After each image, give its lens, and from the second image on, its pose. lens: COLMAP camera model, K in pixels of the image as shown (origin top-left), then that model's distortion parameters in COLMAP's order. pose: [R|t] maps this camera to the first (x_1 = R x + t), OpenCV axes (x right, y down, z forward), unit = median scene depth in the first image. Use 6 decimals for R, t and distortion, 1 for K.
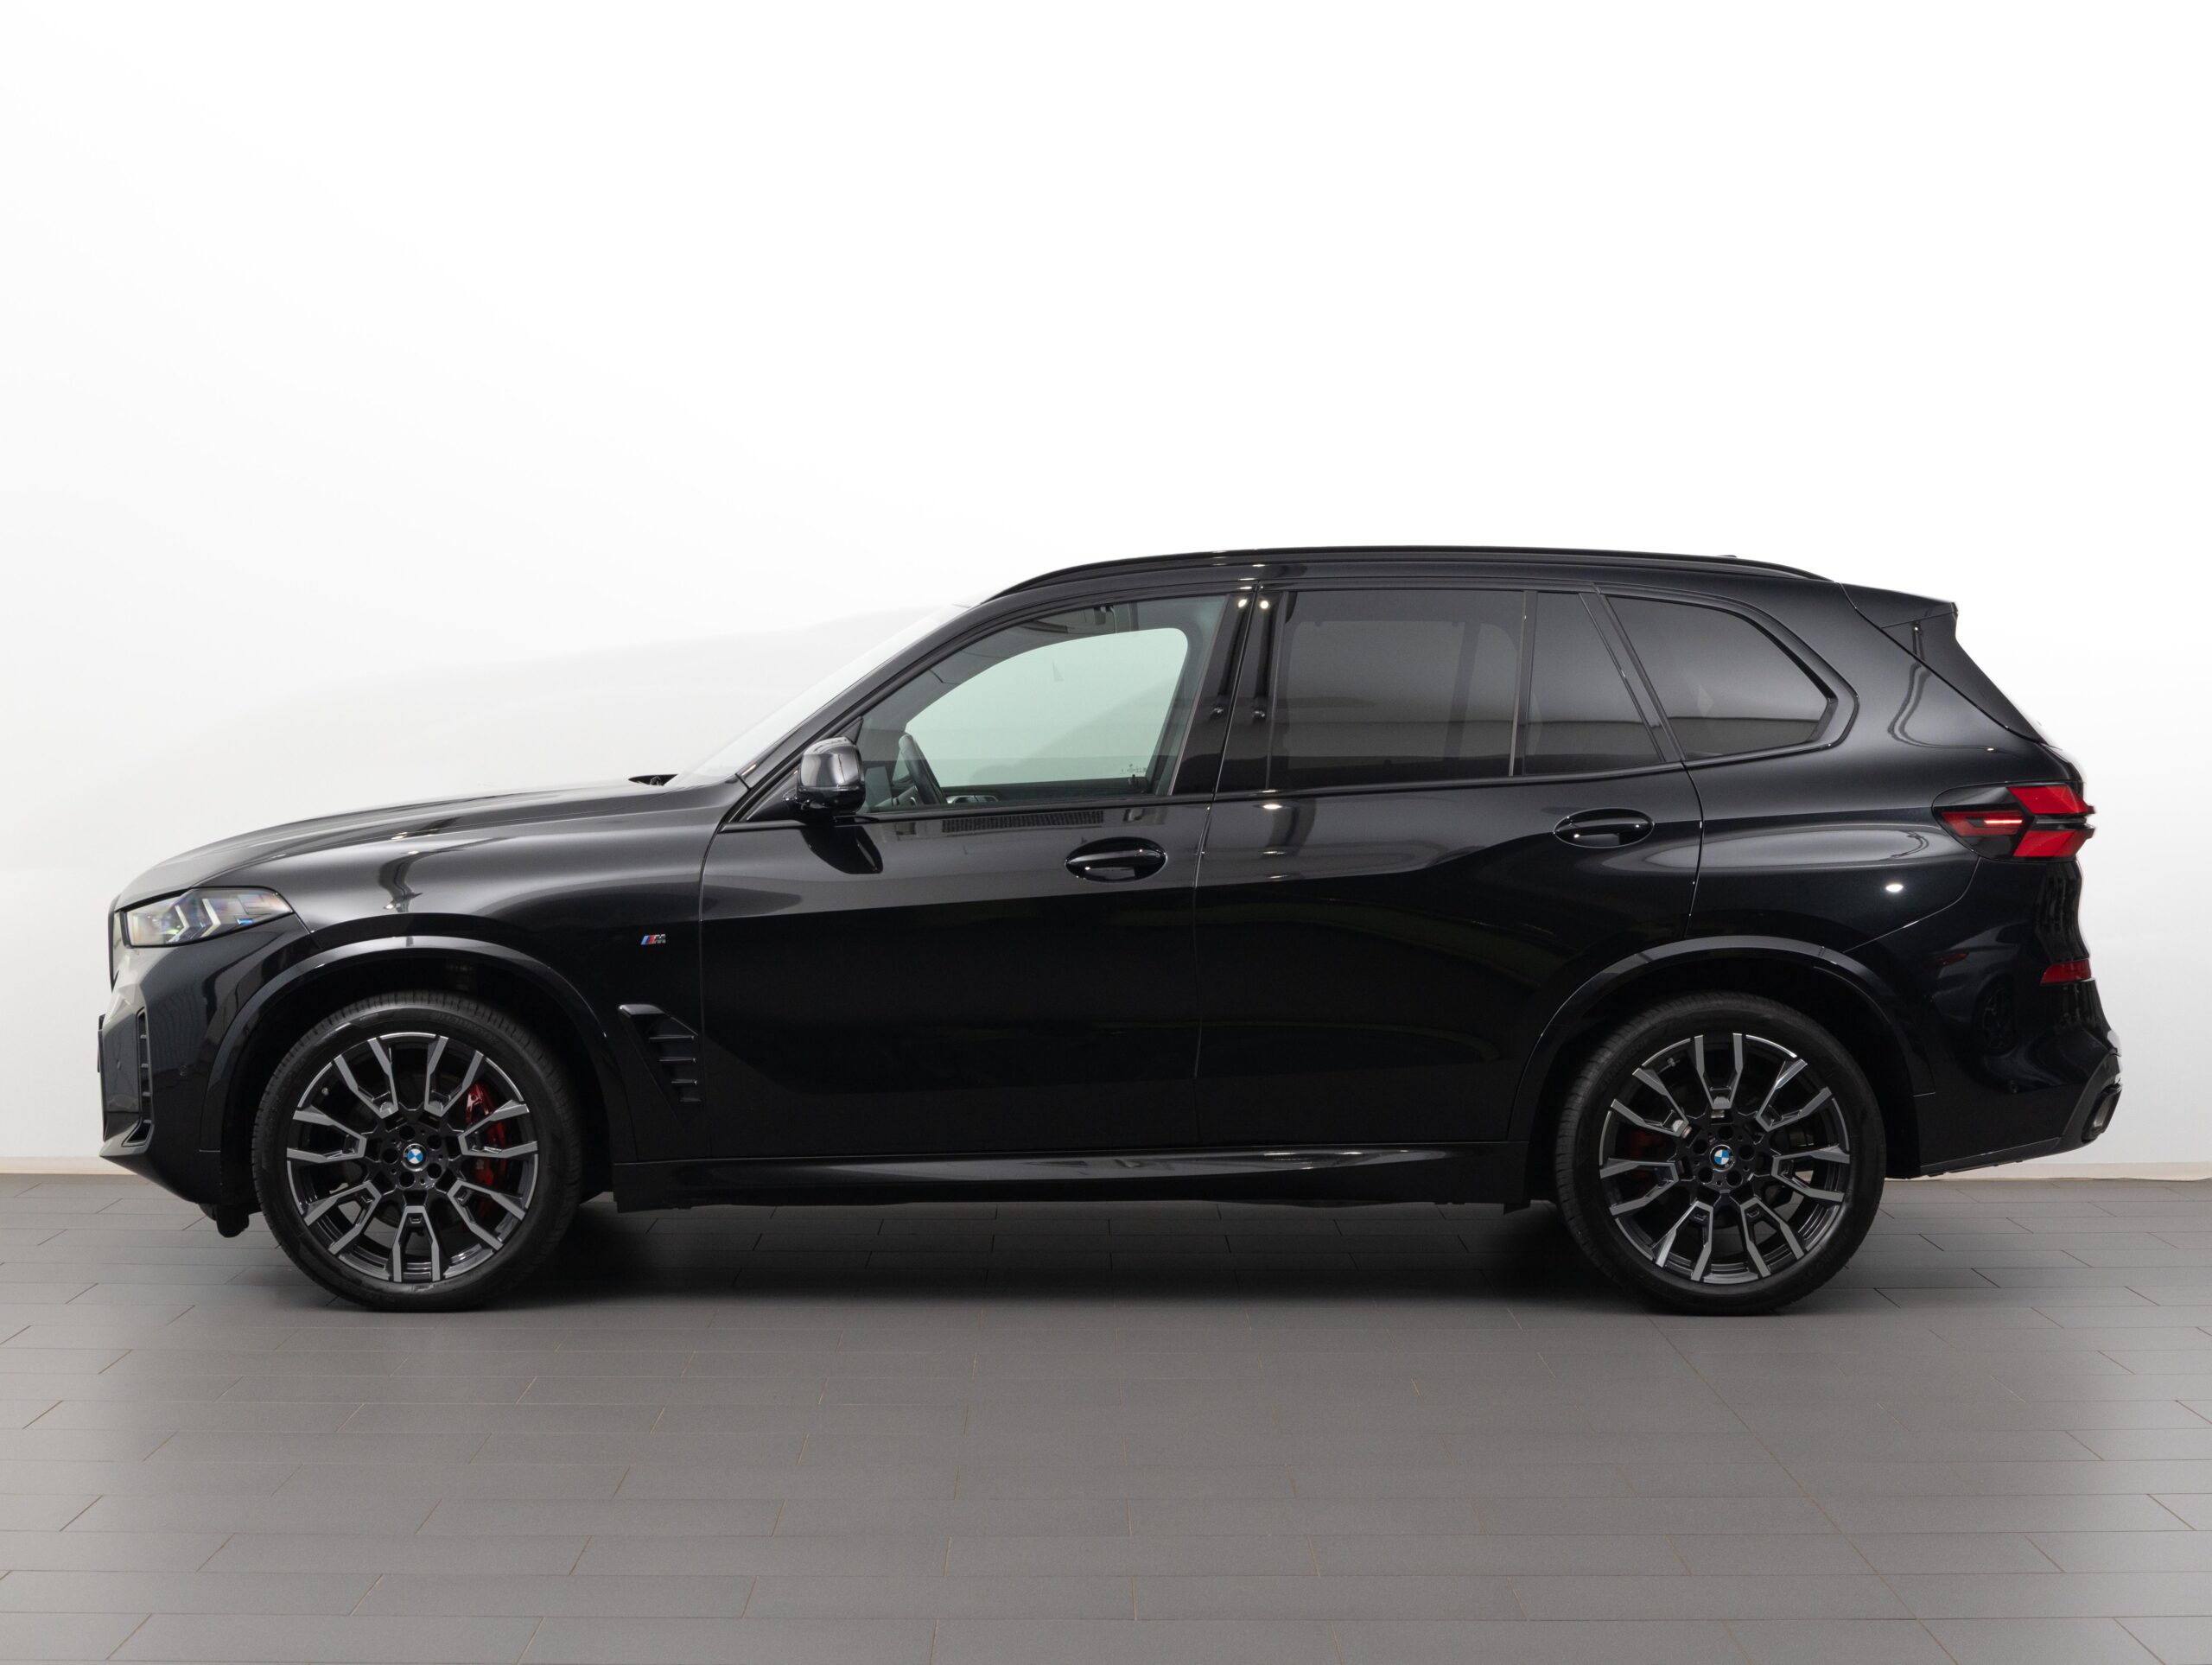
lens RADIAL K [[3416.0, 0, 1104.5], [0, 3416.0, 830.7], [0, 0, 1]] dist [-0.101141, 0.000000]
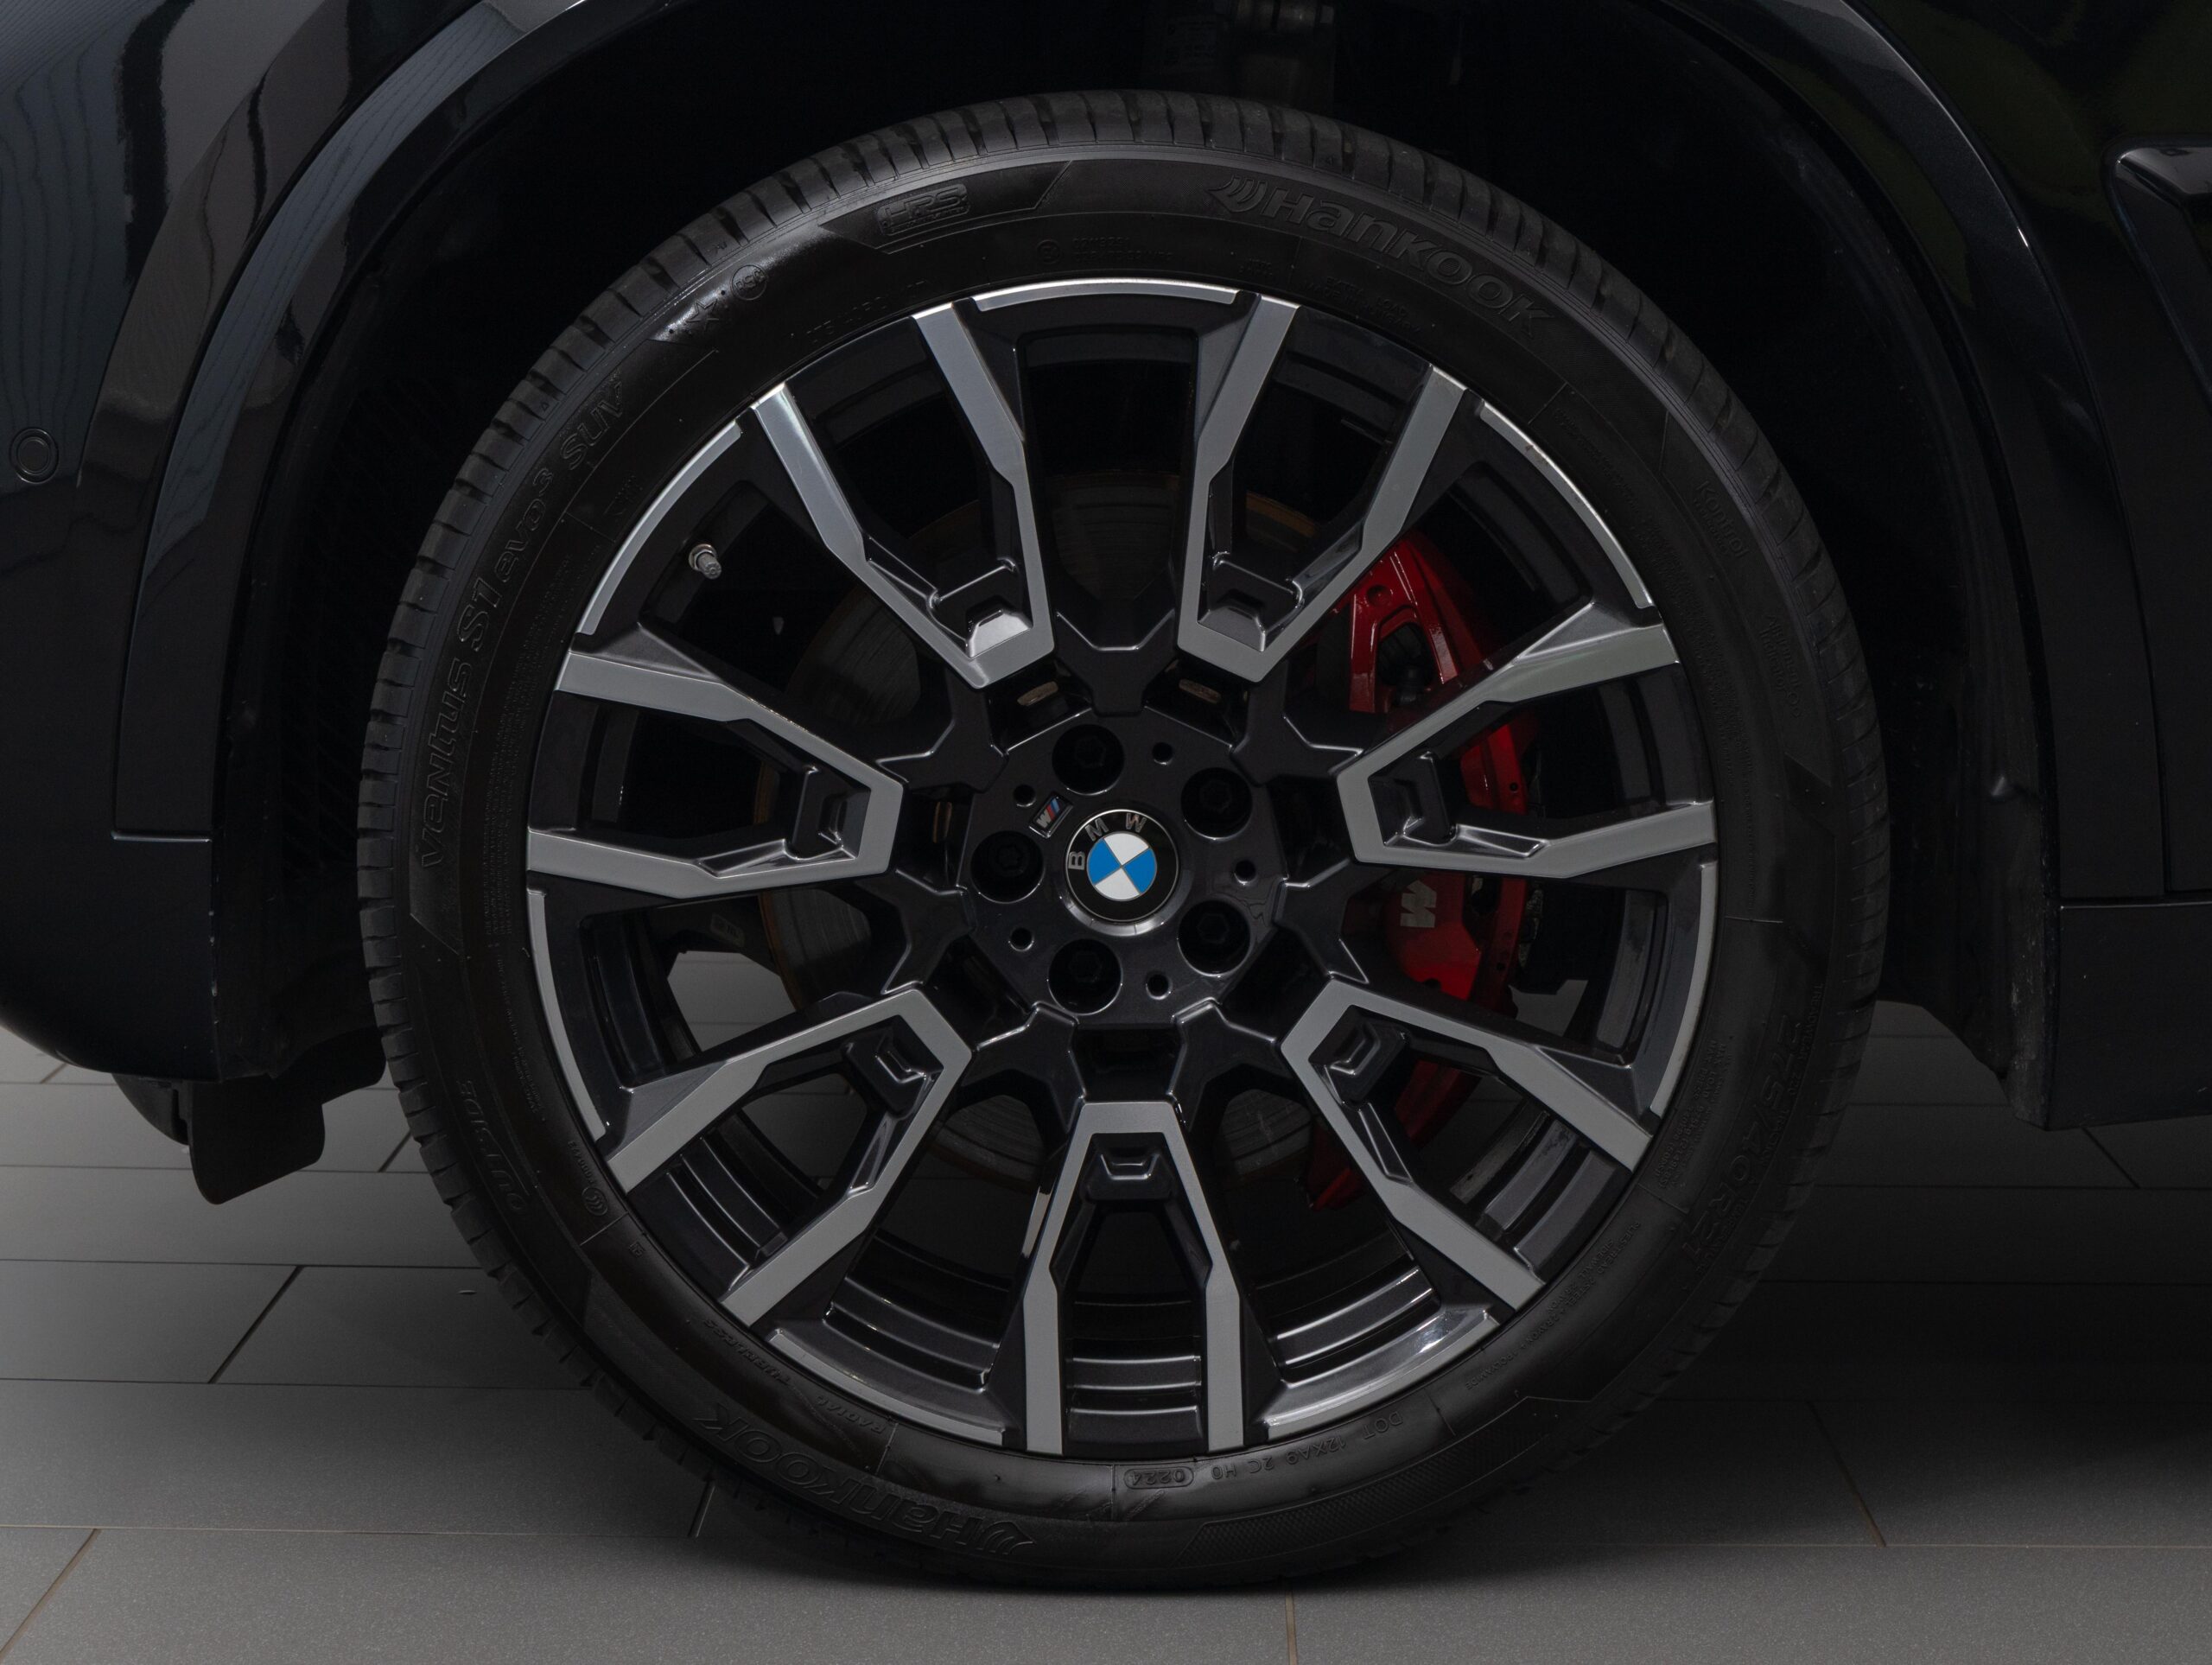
lens RADIAL K [[4303.8, 0, 1108.9], [0, 4303.8, 834.7], [0, 0, 1]] dist [0.062443, 0.000000]
pose [[0.999610, 0.008571, -0.026565, -0.197126], [-0.005709, 0.994349, 0.106009, 0.065153], [0.027324, -0.105816, 0.994010, 0.732690]]
